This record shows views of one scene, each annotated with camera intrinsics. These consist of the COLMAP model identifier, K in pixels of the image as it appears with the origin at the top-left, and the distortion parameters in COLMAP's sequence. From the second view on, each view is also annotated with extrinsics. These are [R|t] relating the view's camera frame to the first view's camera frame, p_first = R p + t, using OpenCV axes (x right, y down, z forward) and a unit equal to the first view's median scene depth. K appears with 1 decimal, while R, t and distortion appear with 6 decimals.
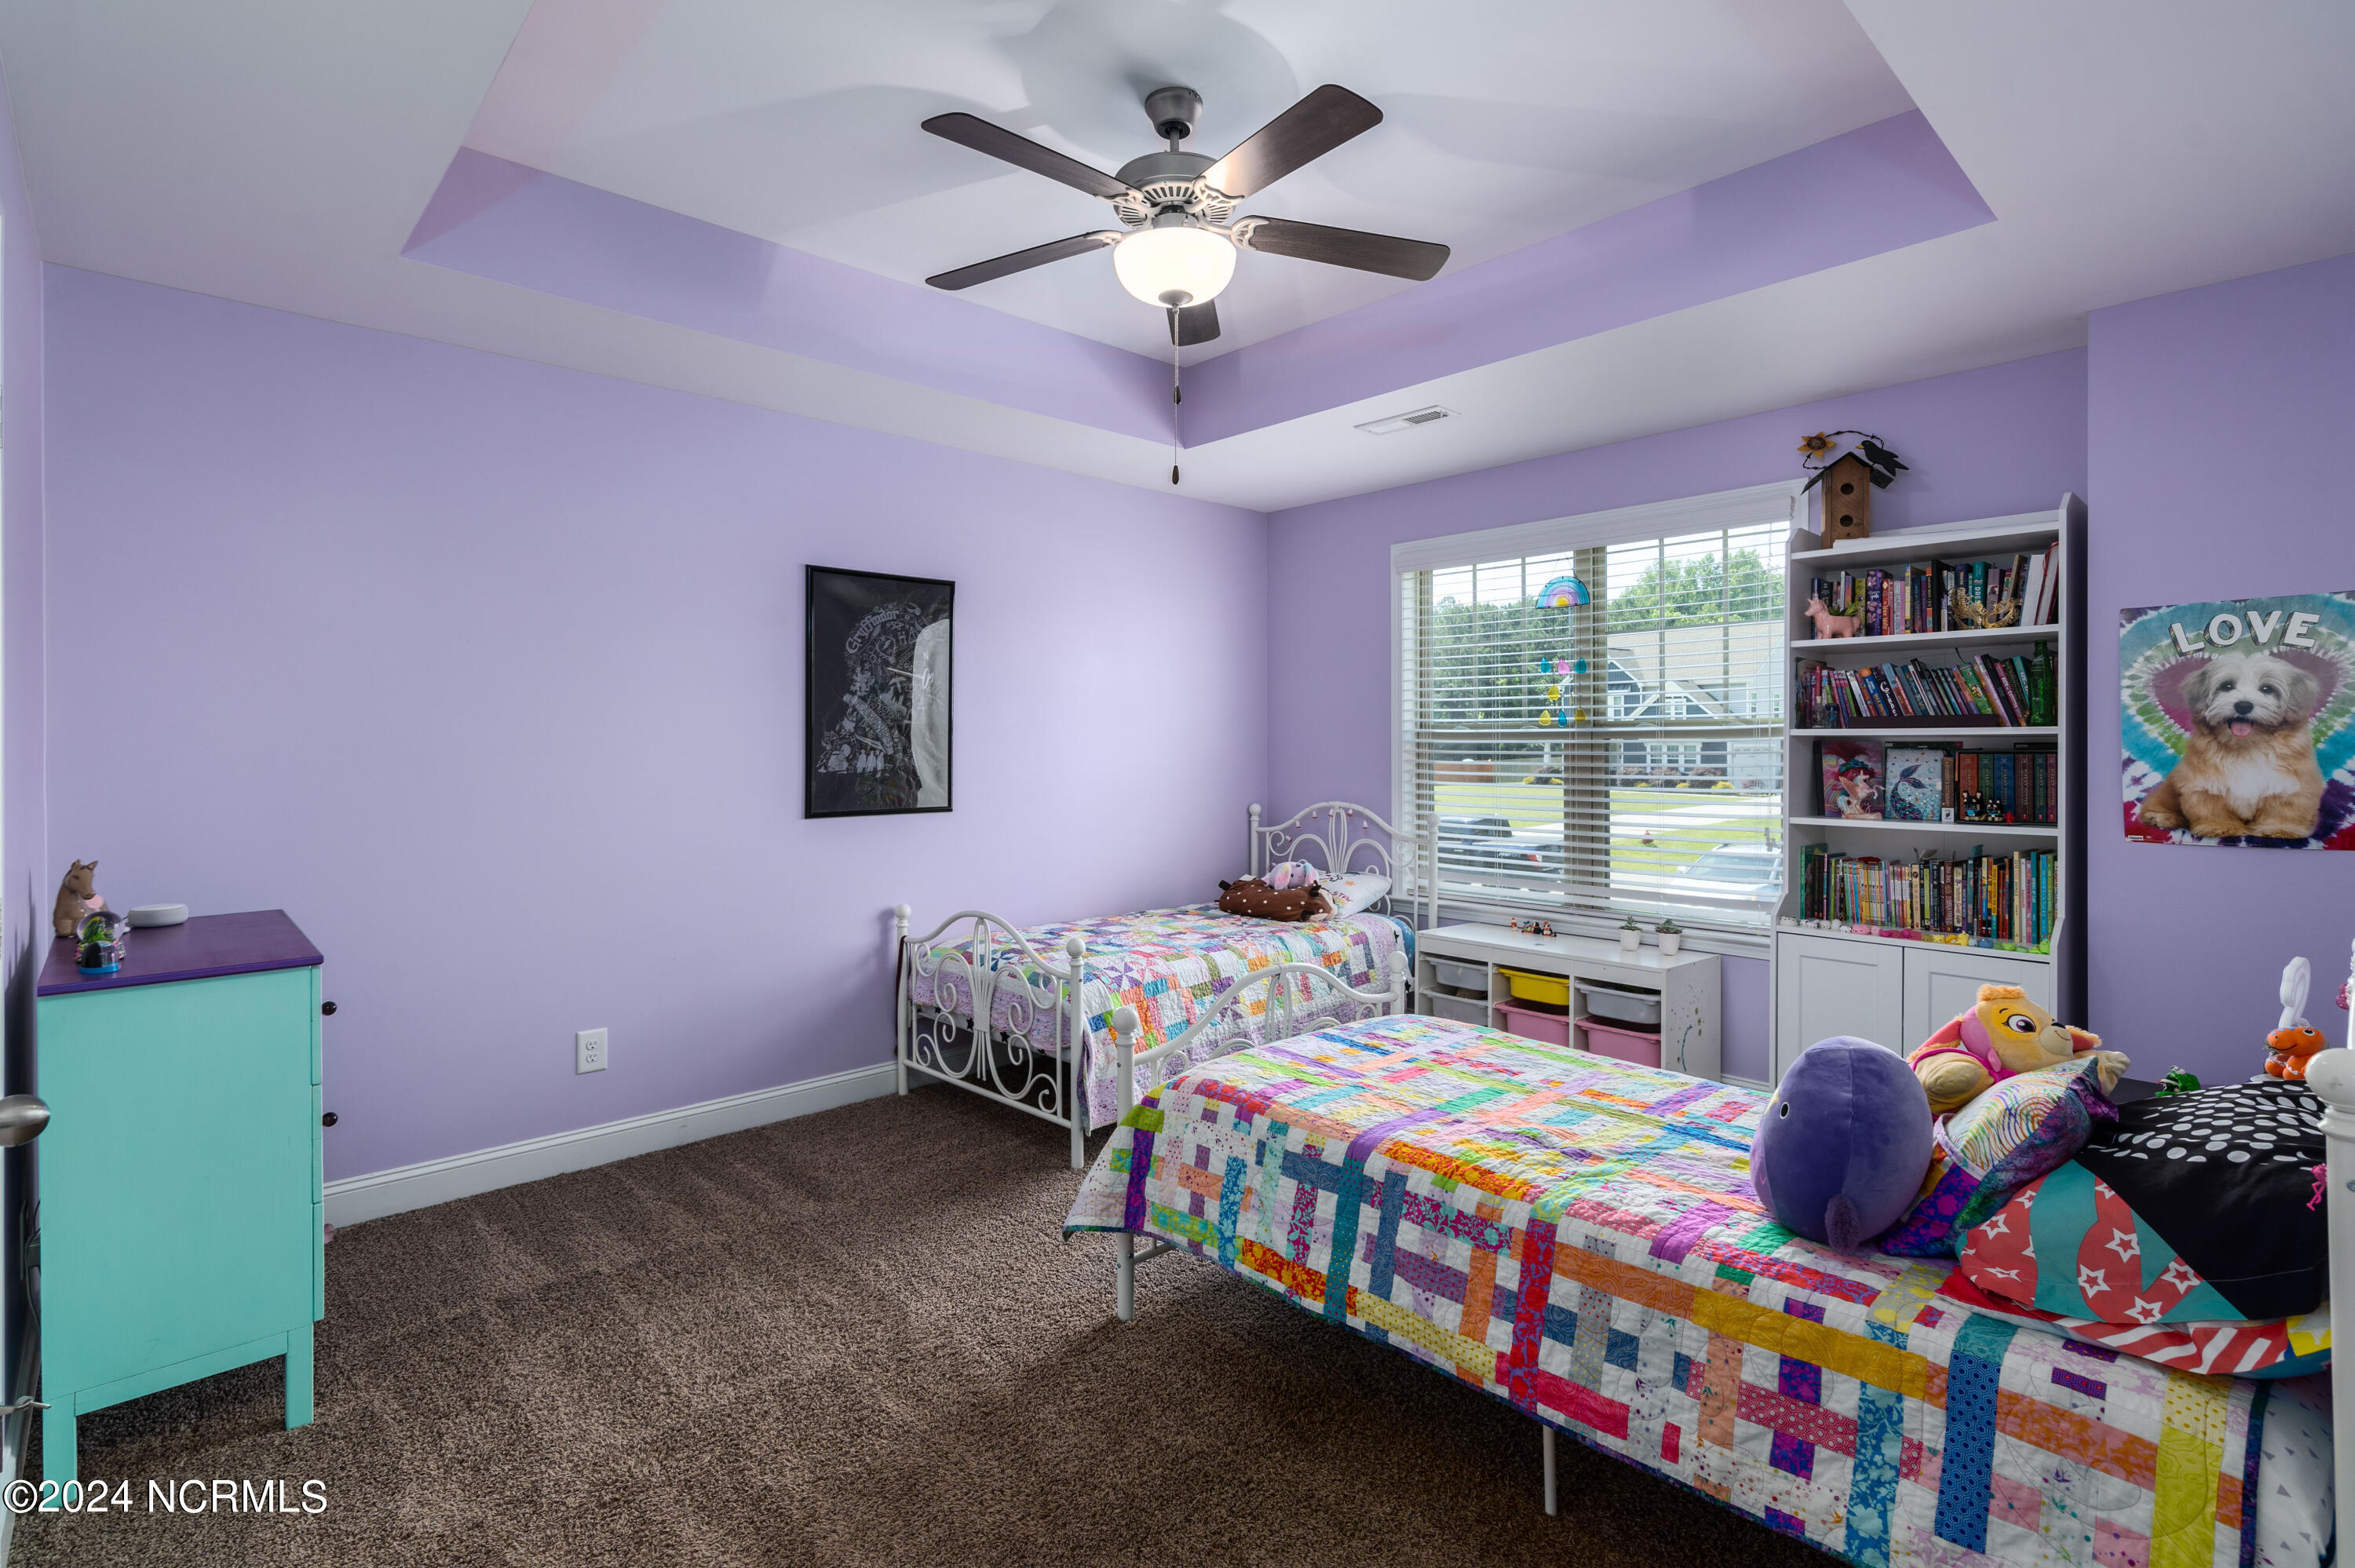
lens RADIAL K [[1106.9, 0, 1179.4], [0, 1106.9, 745.0], [0, 0, 1]] dist [0.000400, 0.000123]
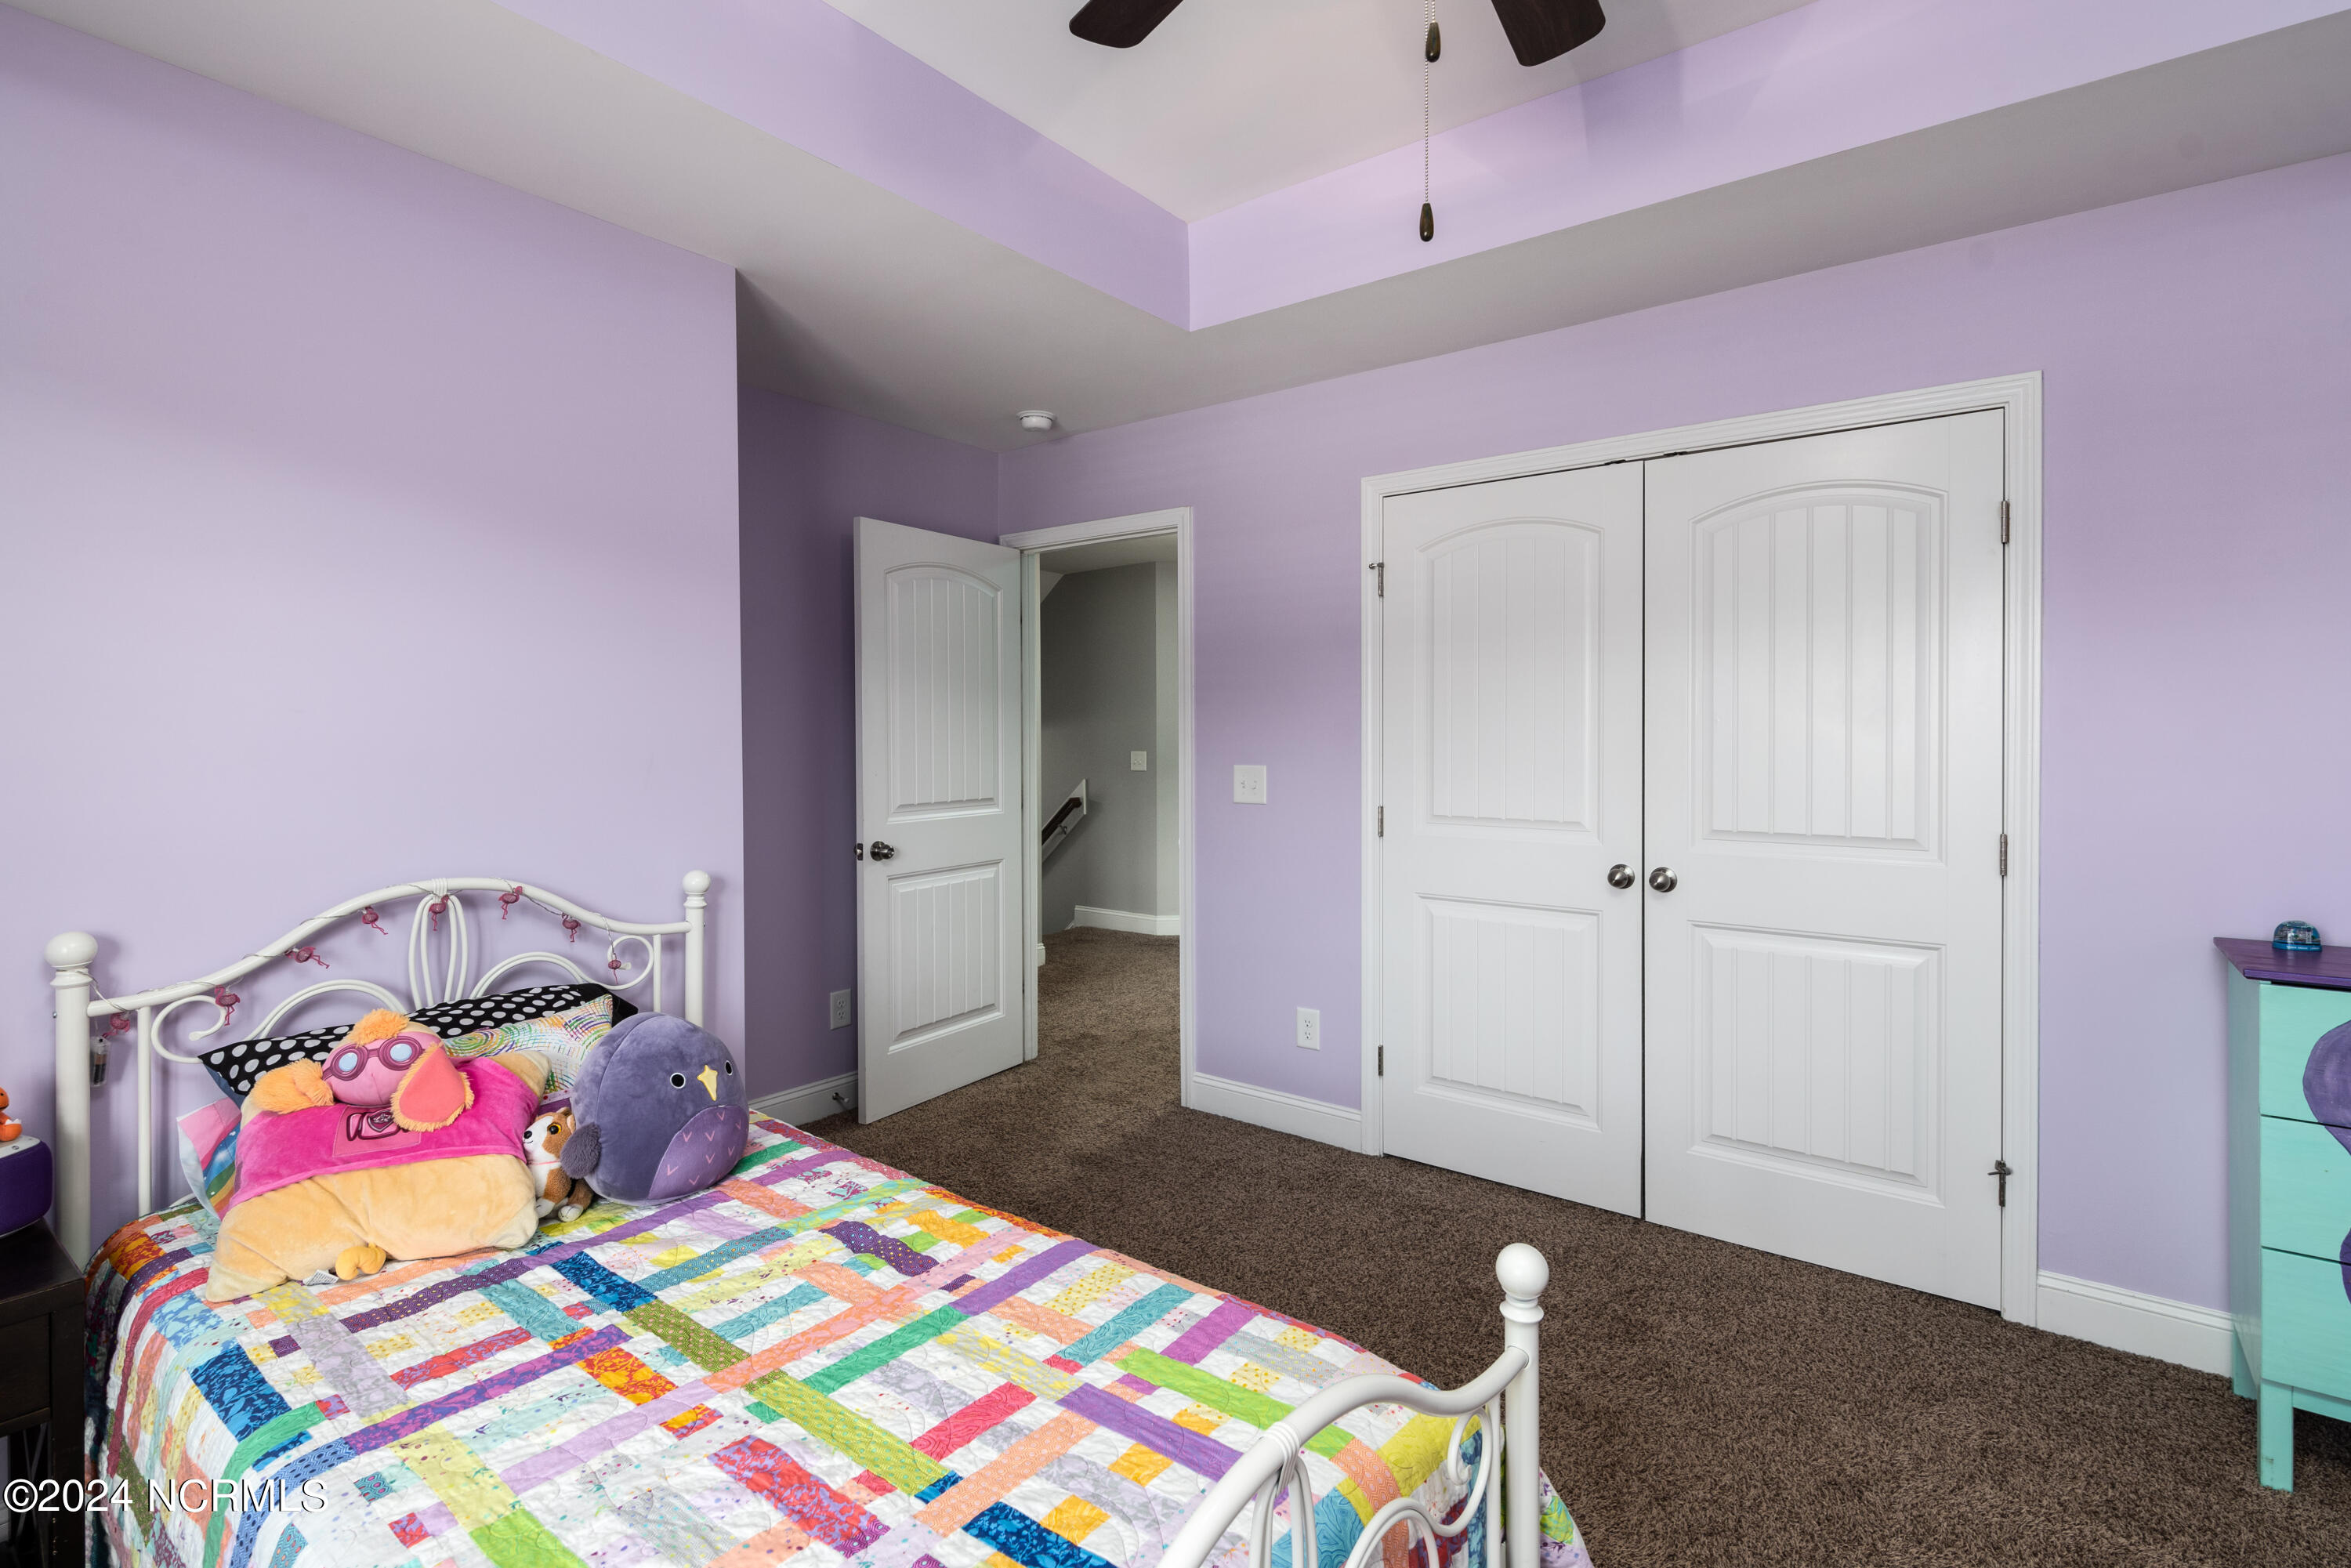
lens RADIAL K [[1105.1, 0, 1177.4], [0, 1105.1, 745.1], [0, 0, 1]] dist [0.000400, 0.000123]
pose [[-0.986299, 0.007504, -0.164795, 0.218077], [0.004390, 0.999805, 0.019254, -0.007990], [0.164907, 0.018267, -0.986140, 1.670689]]
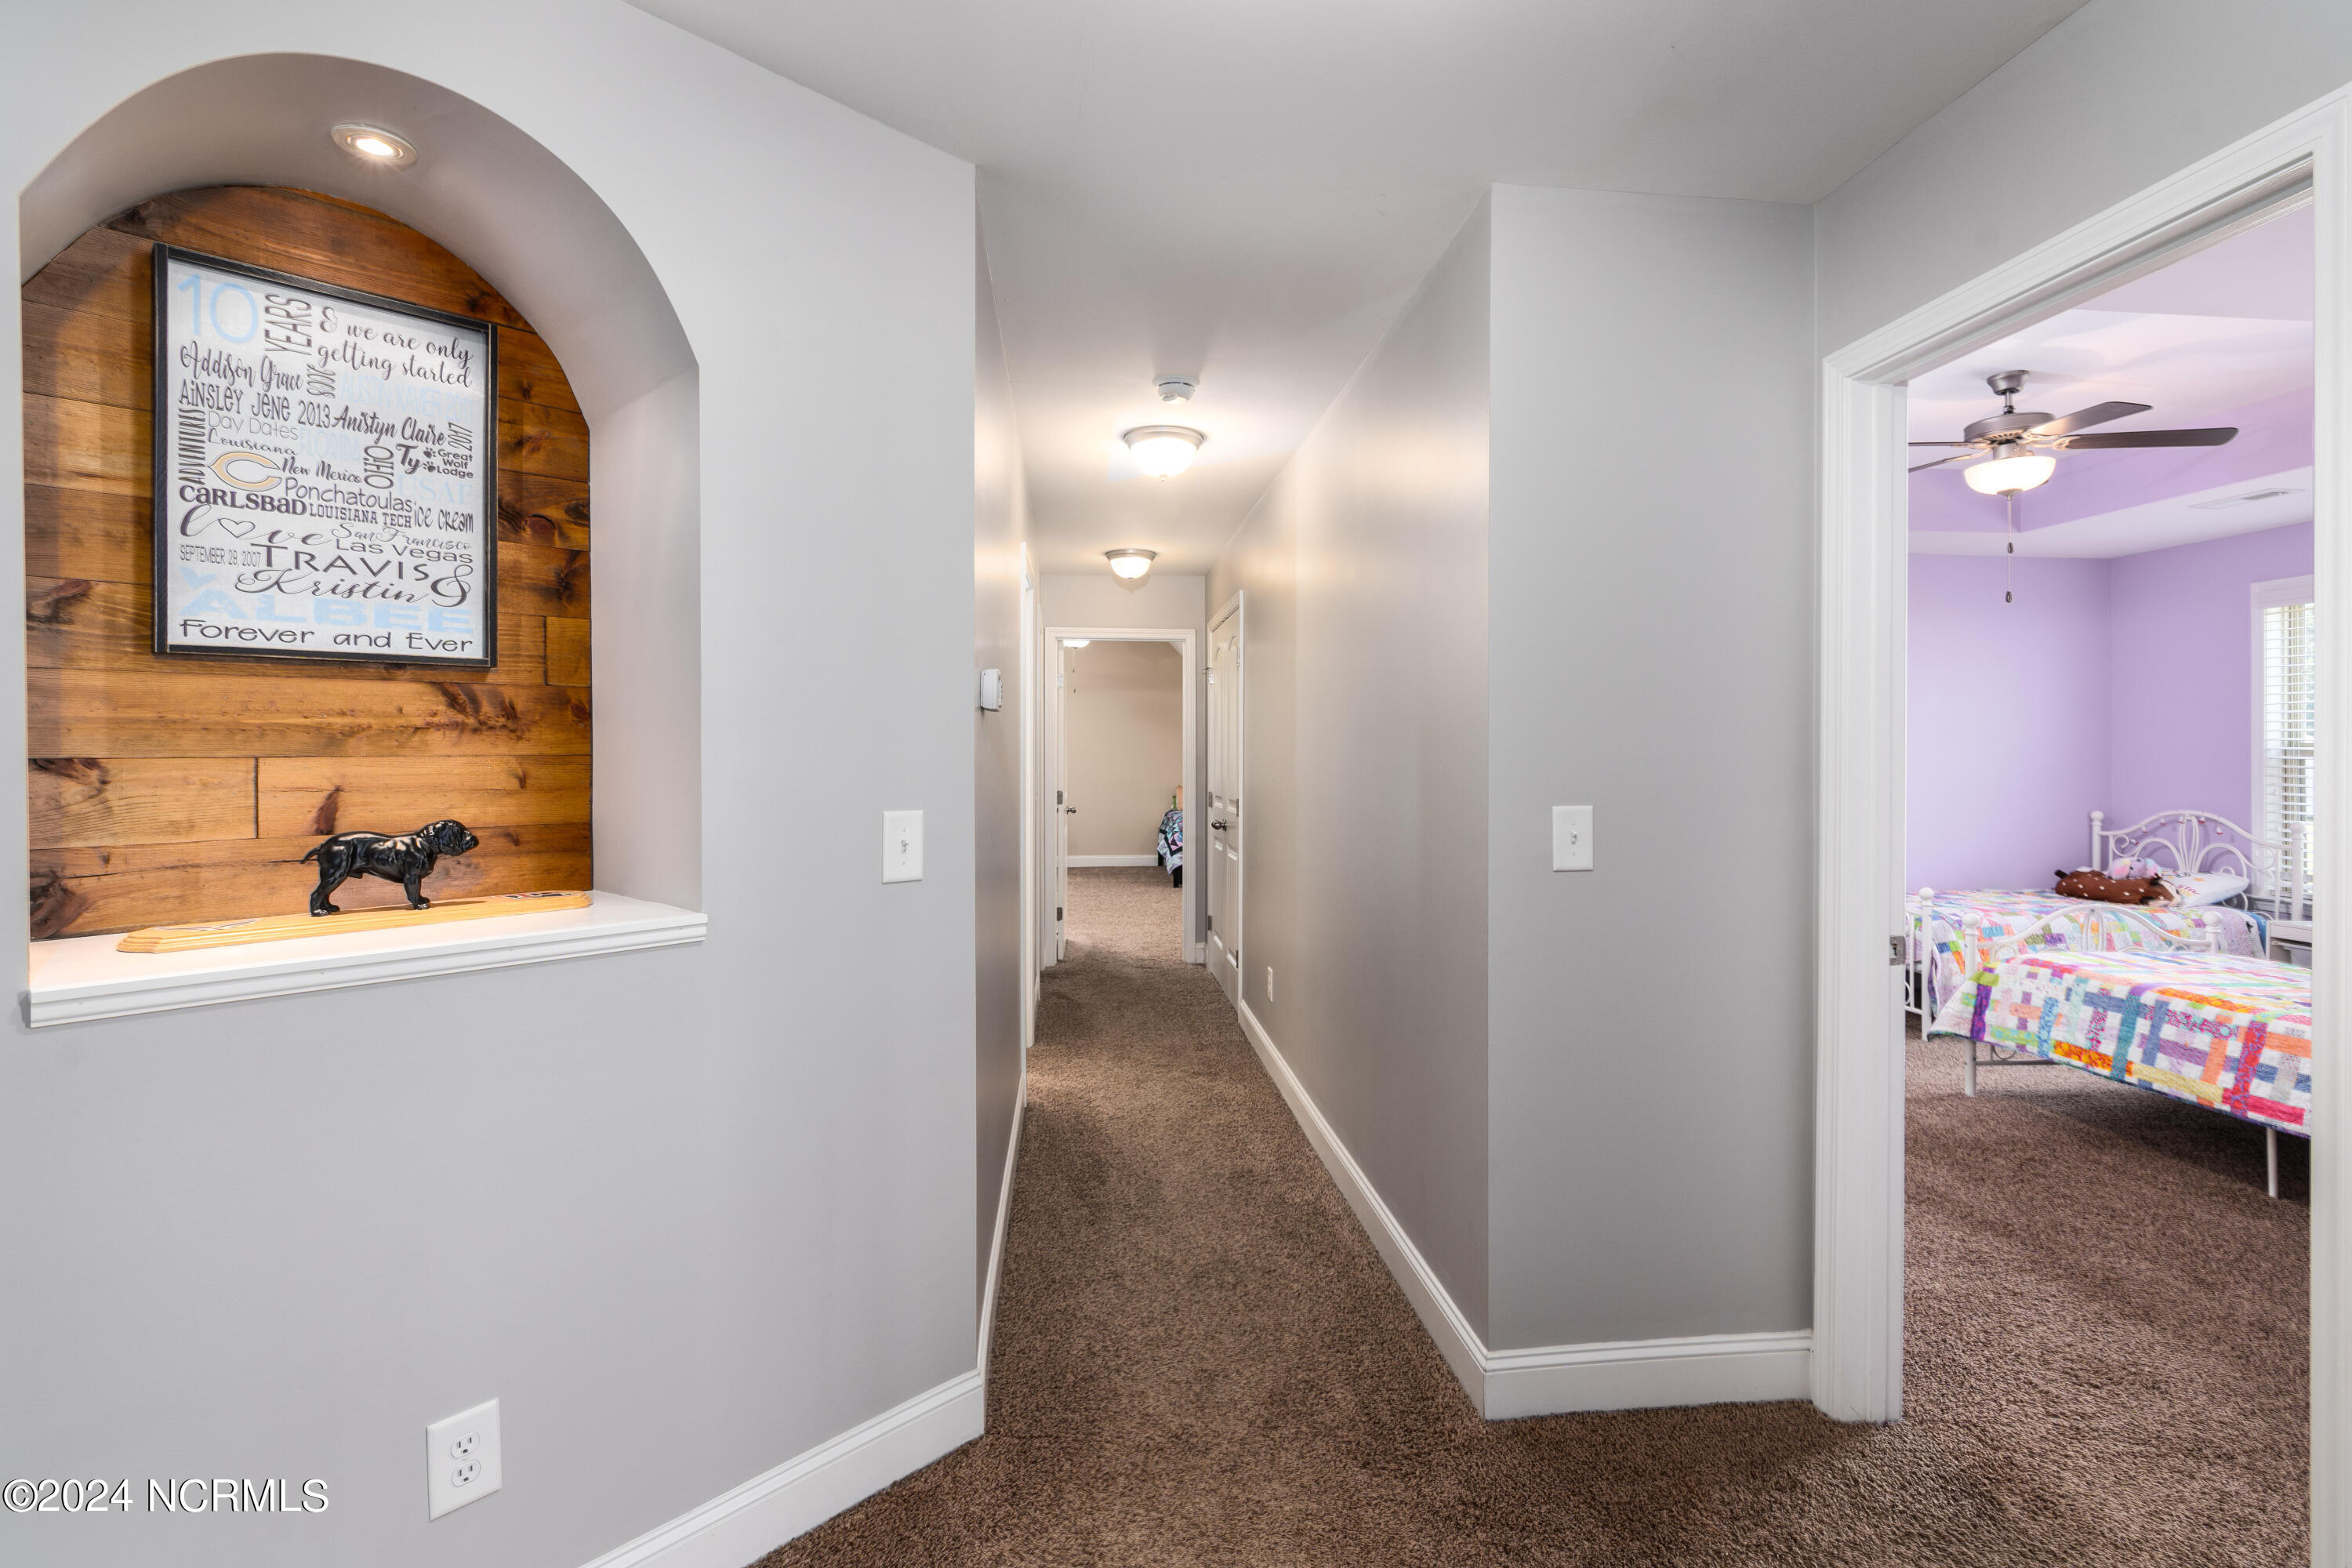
lens RADIAL K [[1105.6, 0, 1177.9], [0, 1105.6, 745.1], [0, 0, 1]] dist [0.000400, 0.000123]
pose [[0.794024, 0.000588, -0.607886, 0.017902], [-0.007975, 0.999924, -0.009450, 0.006380], [0.607834, 0.012352, 0.793968, -1.161911]]
